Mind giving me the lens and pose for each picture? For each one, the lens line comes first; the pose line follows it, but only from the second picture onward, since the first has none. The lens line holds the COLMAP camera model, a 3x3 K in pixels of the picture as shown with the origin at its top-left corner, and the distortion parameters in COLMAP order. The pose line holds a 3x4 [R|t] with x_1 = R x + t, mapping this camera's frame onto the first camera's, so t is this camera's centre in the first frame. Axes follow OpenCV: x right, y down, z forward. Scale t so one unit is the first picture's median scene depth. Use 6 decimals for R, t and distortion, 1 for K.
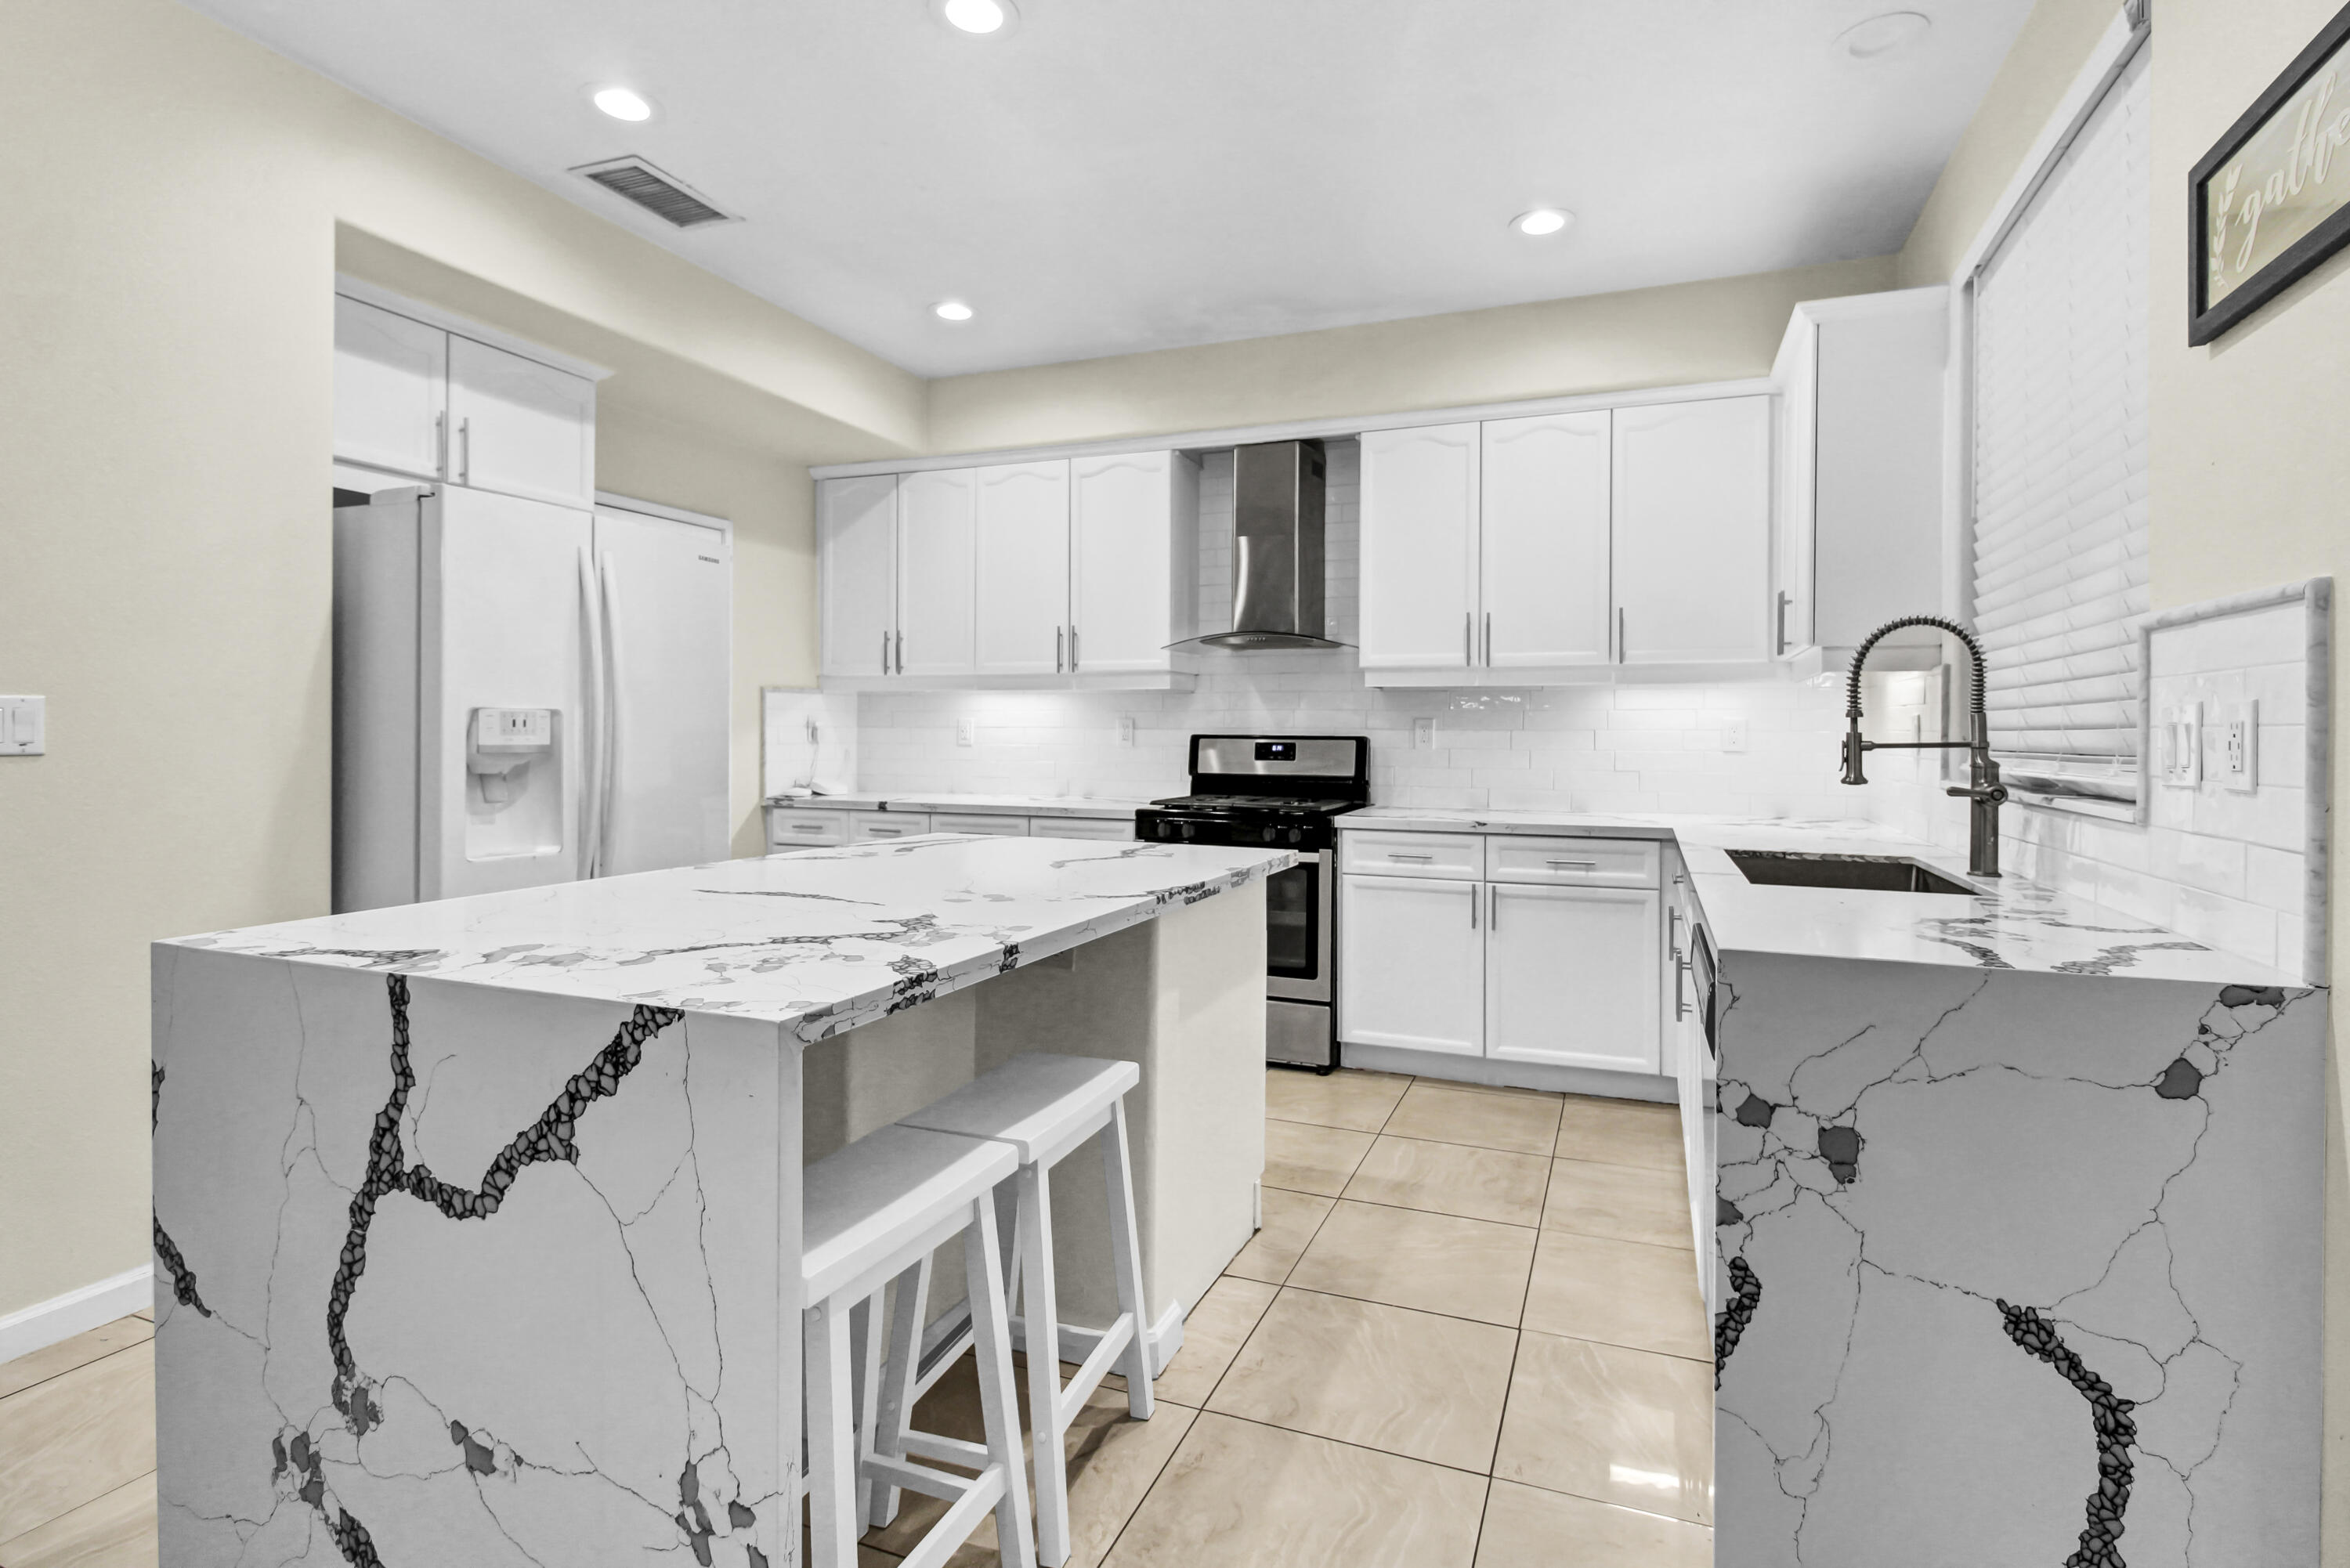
lens RADIAL K [[1134.6, 0, 1204.4], [0, 1134.6, 737.9], [0, 0, 1]] dist [0.009707, -0.004604]
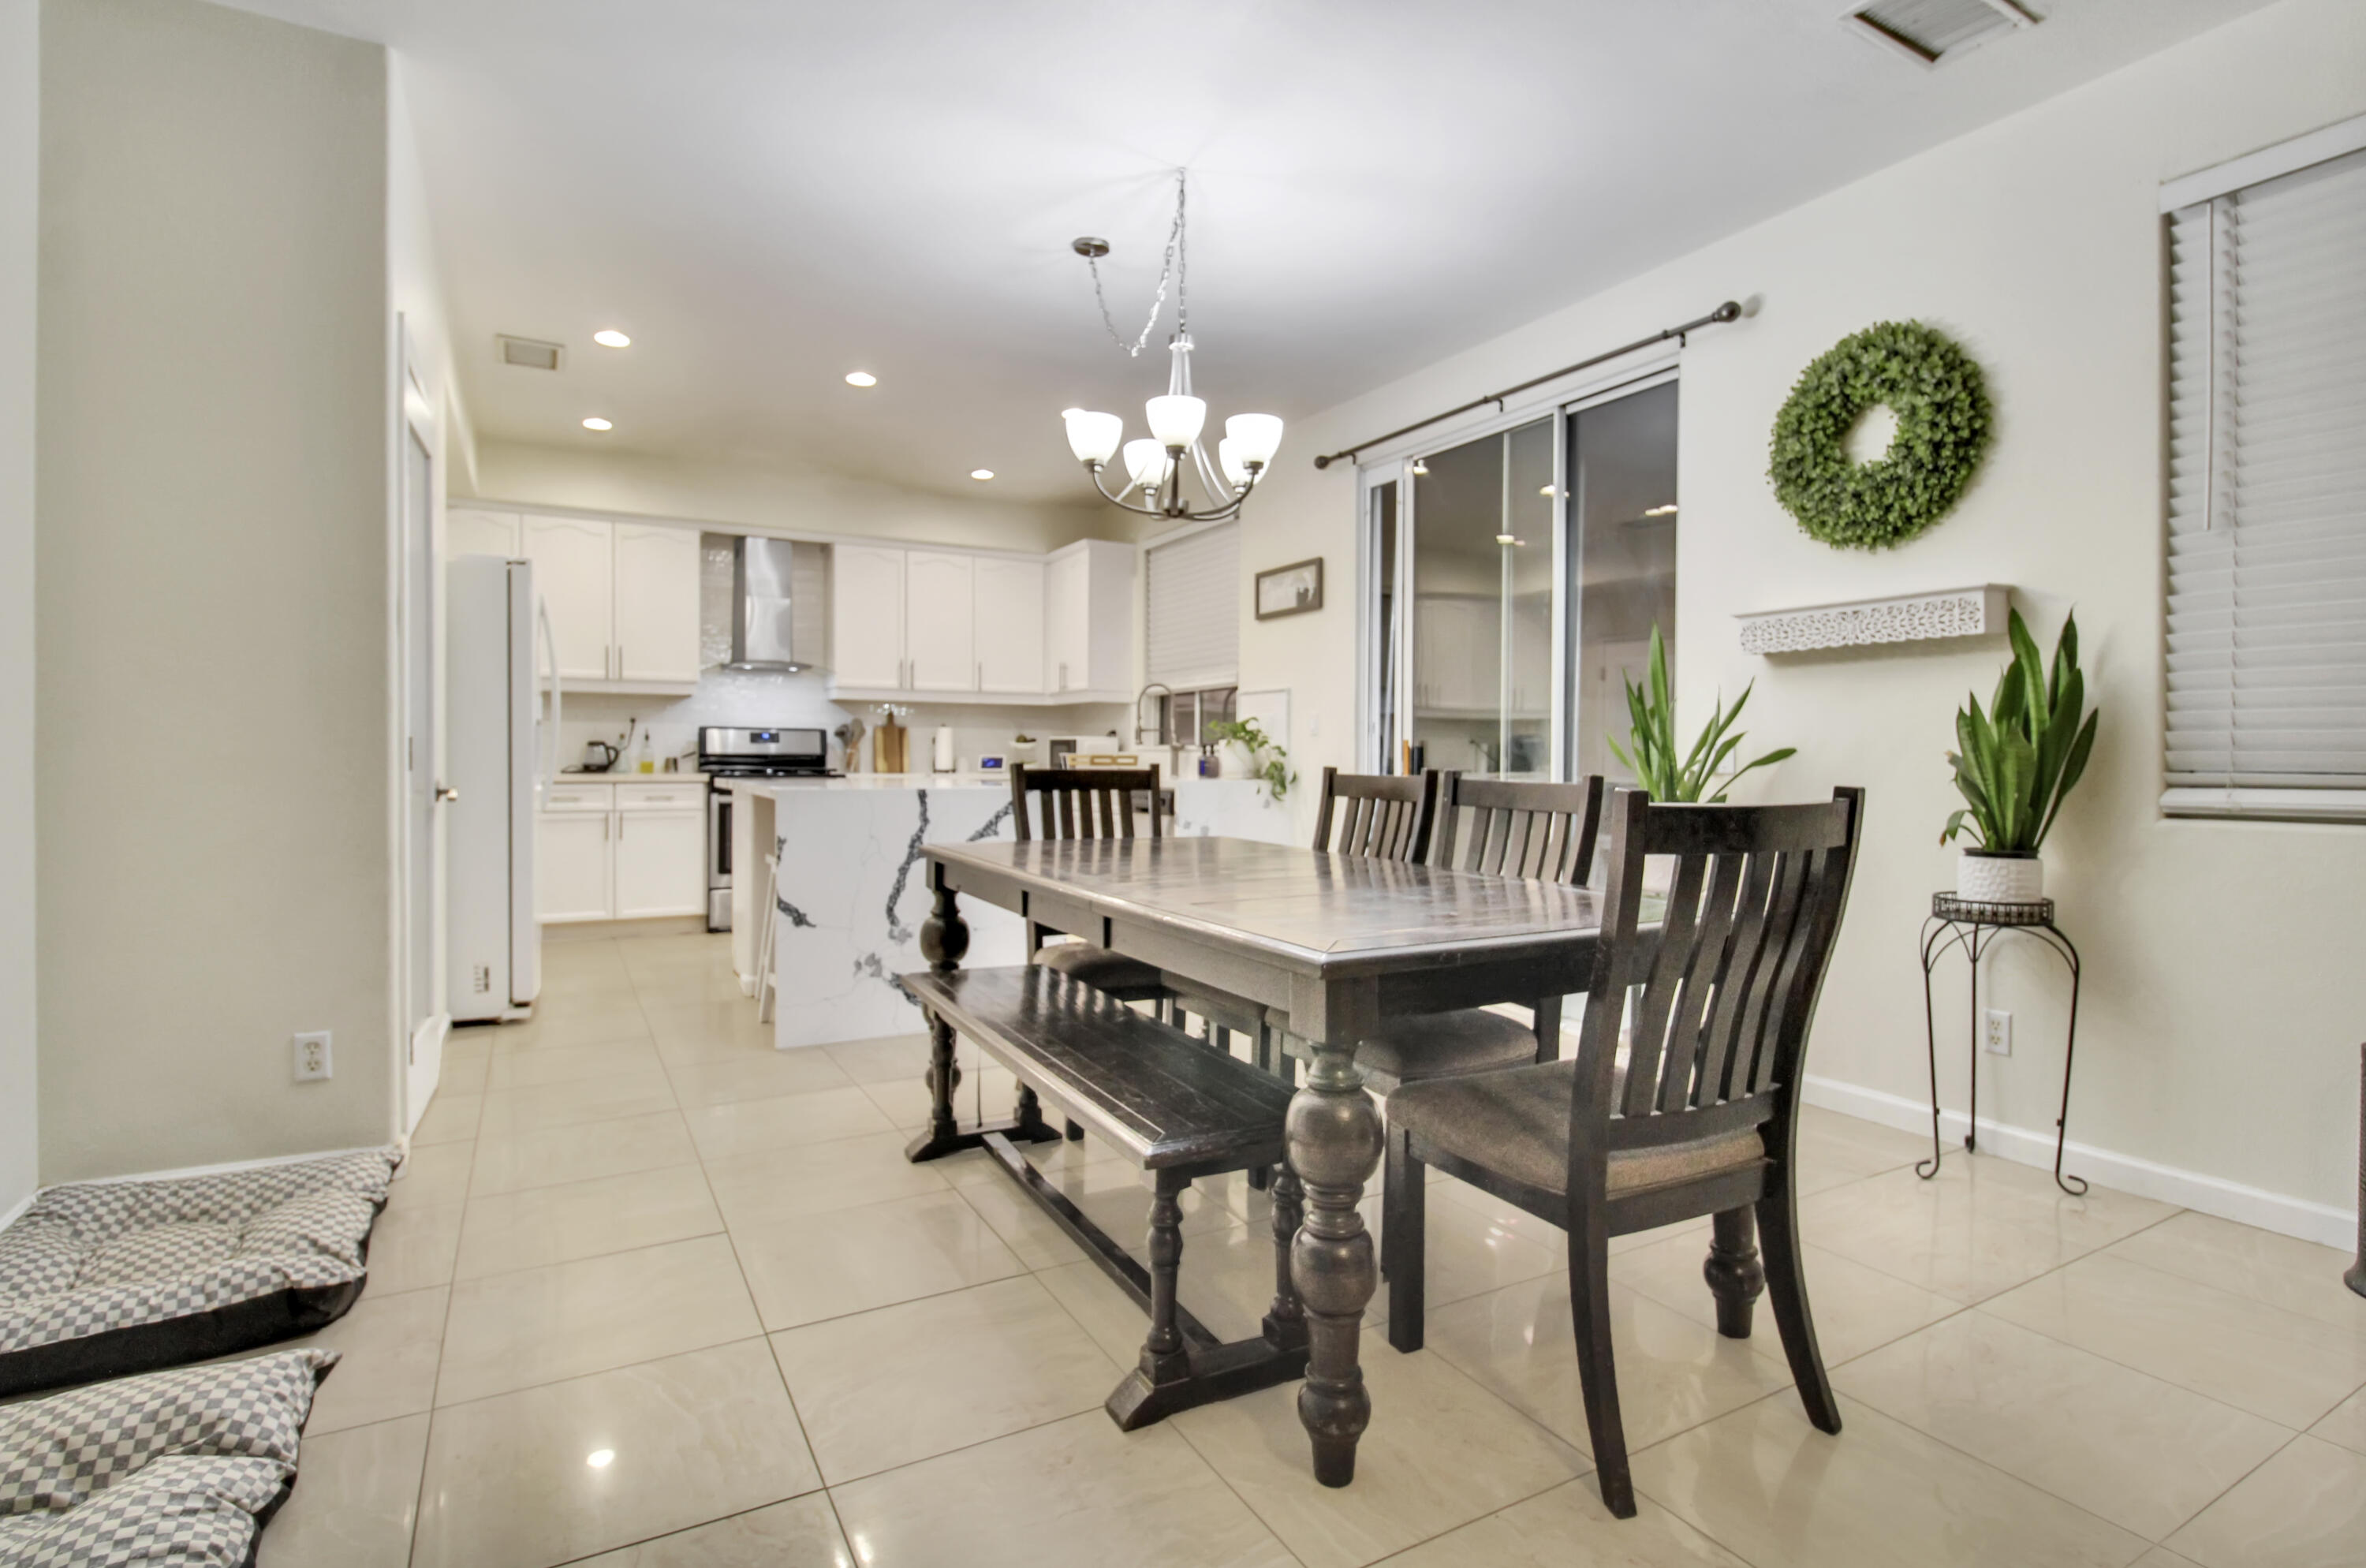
lens RADIAL K [[1171.6, 0, 1223.9], [0, 1171.6, 772.3], [0, 0, 1]] dist [-0.003964, -0.010011]
pose [[0.629411, -0.013963, 0.776947, -1.423844], [0.001264, 0.999856, 0.016945, 0.059287], [-0.777072, -0.009684, 0.629338, -0.872590]]
